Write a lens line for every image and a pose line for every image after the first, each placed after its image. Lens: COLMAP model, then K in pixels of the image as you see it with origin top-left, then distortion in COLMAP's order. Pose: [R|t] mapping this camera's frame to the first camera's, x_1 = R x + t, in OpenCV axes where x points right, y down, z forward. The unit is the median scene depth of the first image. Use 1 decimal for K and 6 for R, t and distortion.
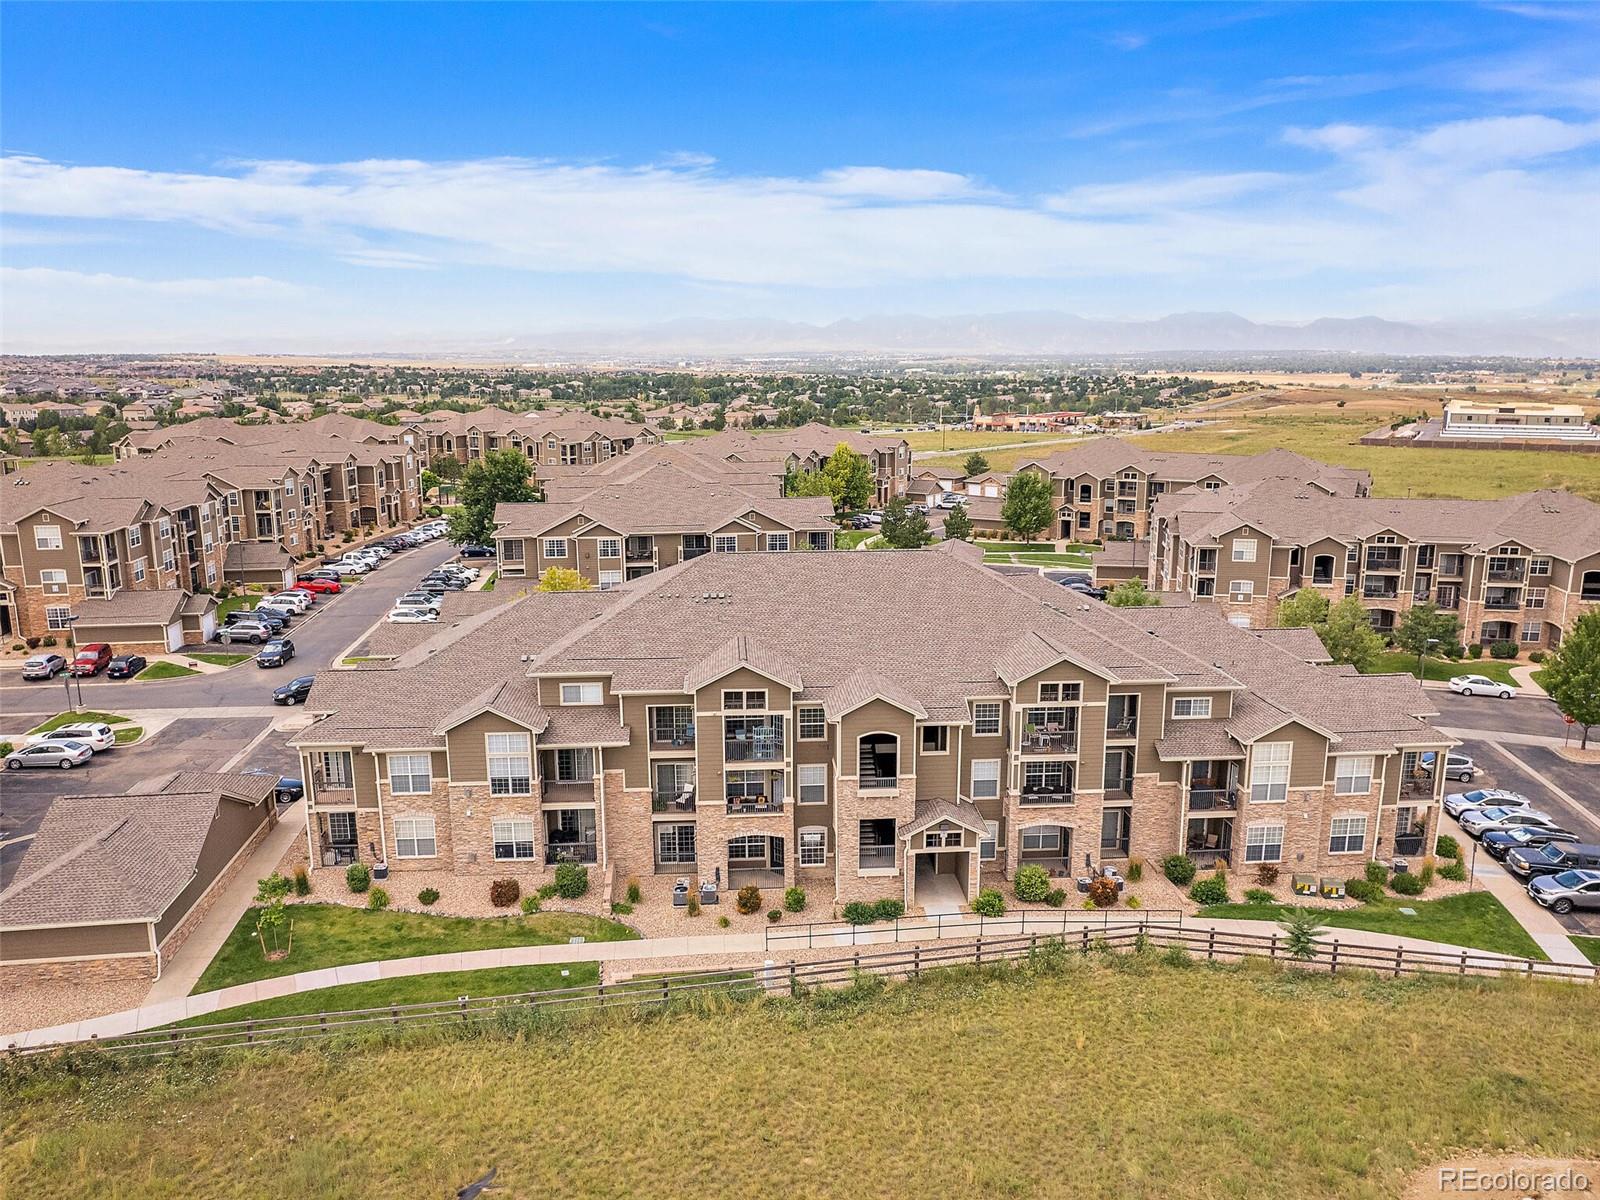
lens RADIAL K [[1149.0, 0, 801.3], [0, 1149.0, 612.6], [0, 0, 1]] dist [-0.044036, 0.021013]
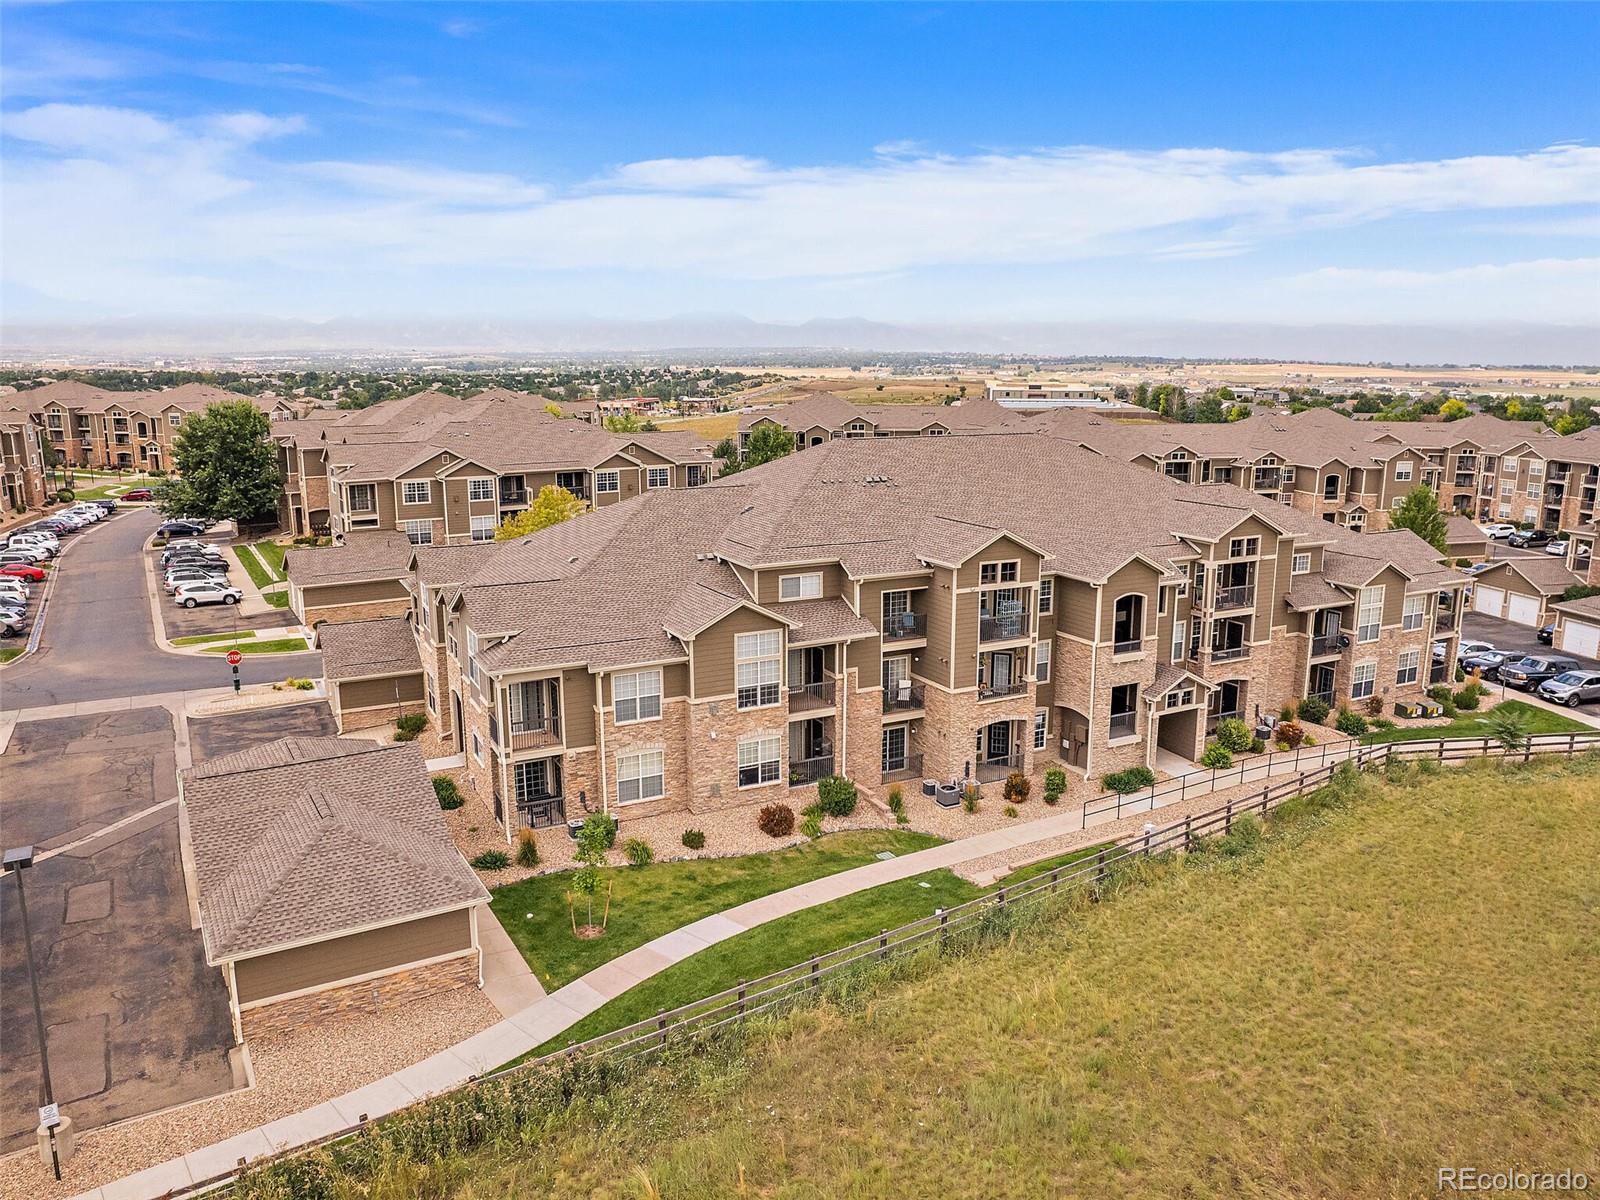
lens RADIAL K [[1149.0, 0, 812.9], [0, 1149.0, 607.9], [0, 0, 1]] dist [-0.044036, 0.021013]
pose [[0.917276, -0.081209, 0.389885, -0.535496], [0.081483, 0.996548, 0.015868, 0.075564], [-0.389828, 0.017213, 0.920727, 0.202927]]
